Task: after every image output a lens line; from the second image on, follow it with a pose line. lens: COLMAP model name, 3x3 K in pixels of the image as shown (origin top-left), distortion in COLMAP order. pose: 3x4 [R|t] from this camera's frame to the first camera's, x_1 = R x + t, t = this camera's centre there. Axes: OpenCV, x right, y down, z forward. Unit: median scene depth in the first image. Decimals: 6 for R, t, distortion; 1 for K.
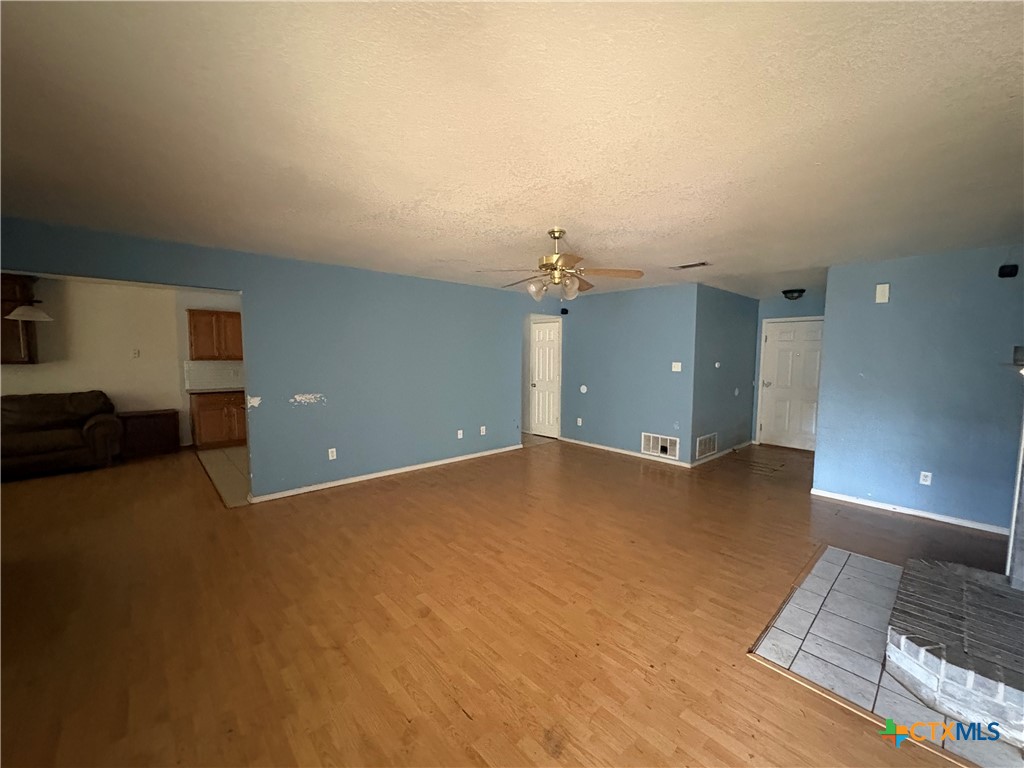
lens RADIAL K [[406.5, 0, 512.0], [0, 406.5, 383.8], [0, 0, 1]] dist [-0.001791, 0.000723]
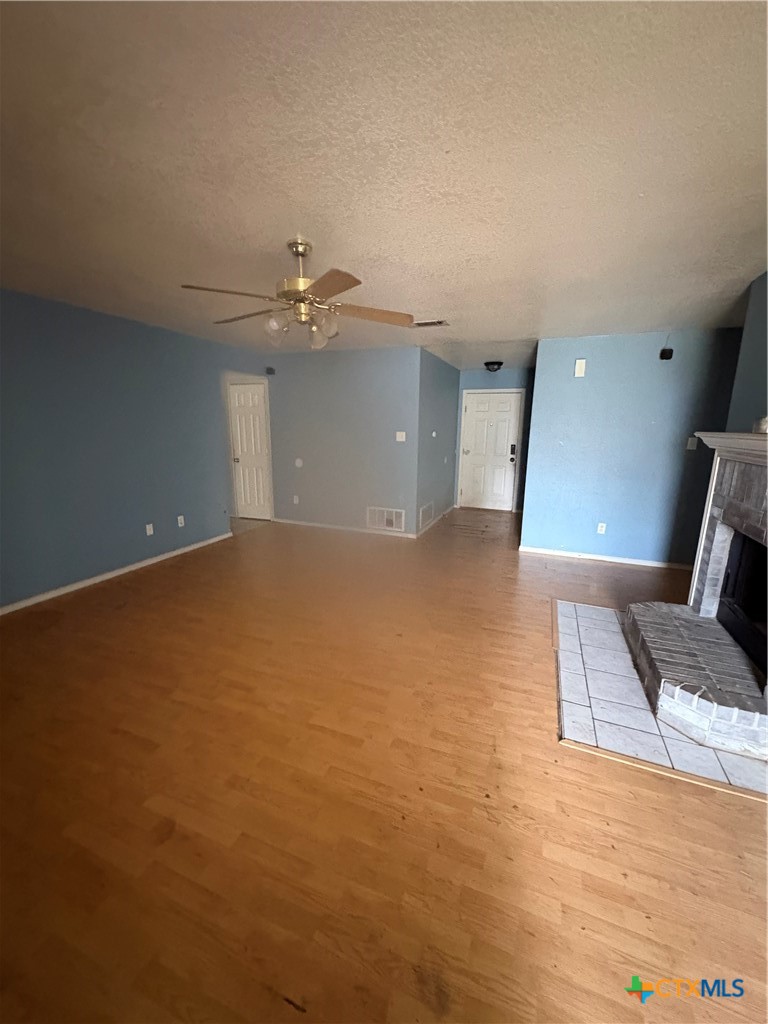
lens RADIAL K [[406.5, 0, 383.2], [0, 406.5, 510.5], [0, 0, 1]] dist [-0.001791, 0.000723]
pose [[0.899987, -0.086807, 0.427186, -0.101572], [0.027016, 0.989195, 0.144094, -0.015378], [-0.435079, -0.118142, 0.892608, 0.252517]]
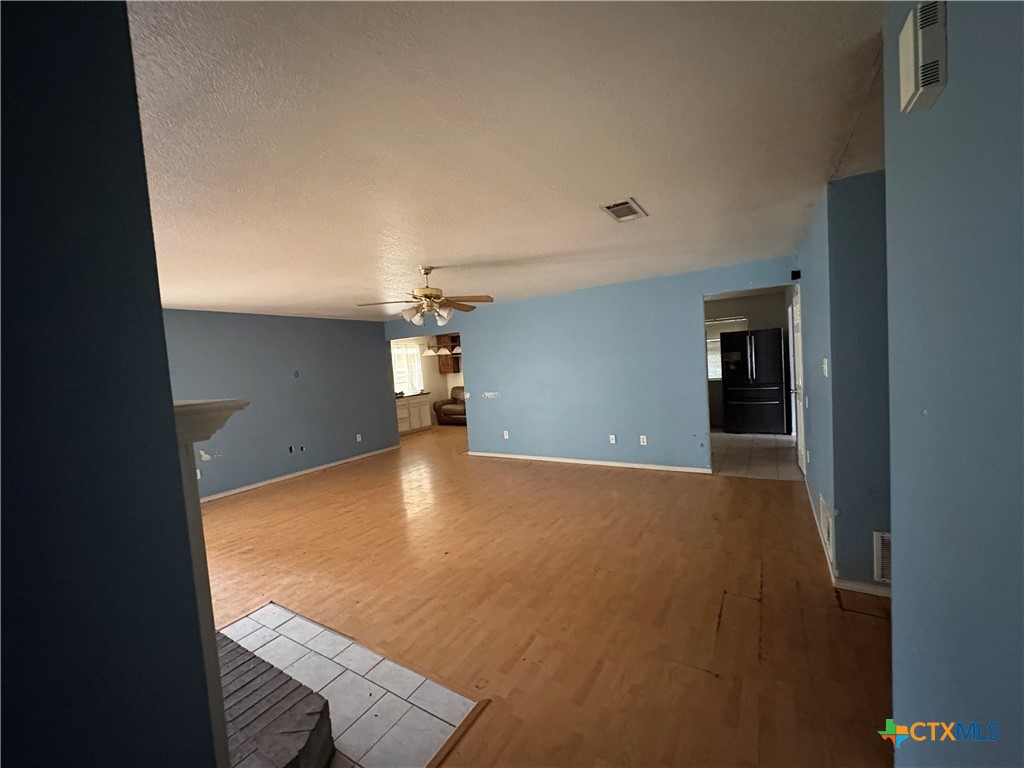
lens RADIAL K [[406.5, 0, 513.7], [0, 406.5, 388.3], [0, 0, 1]] dist [-0.001791, 0.000723]
pose [[0.278793, 0.035182, -0.959707, 1.352266], [0.000451, 0.999324, 0.036765, -0.062472], [0.960351, -0.010683, 0.278588, 0.913619]]
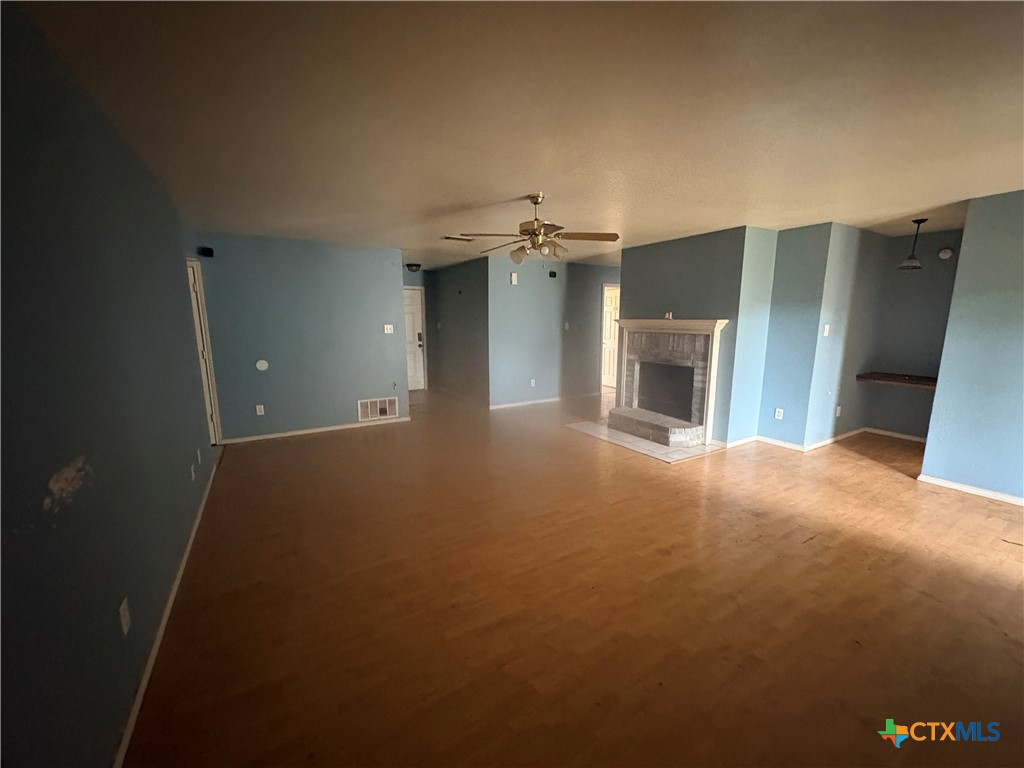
lens RADIAL K [[406.5, 0, 507.9], [0, 406.5, 385.2], [0, 0, 1]] dist [-0.001791, 0.000723]
pose [[0.205498, -0.170062, 0.963768, -0.975945], [0.075864, 0.984591, 0.157560, -0.072773], [-0.975713, 0.040737, 0.215233, 0.871116]]
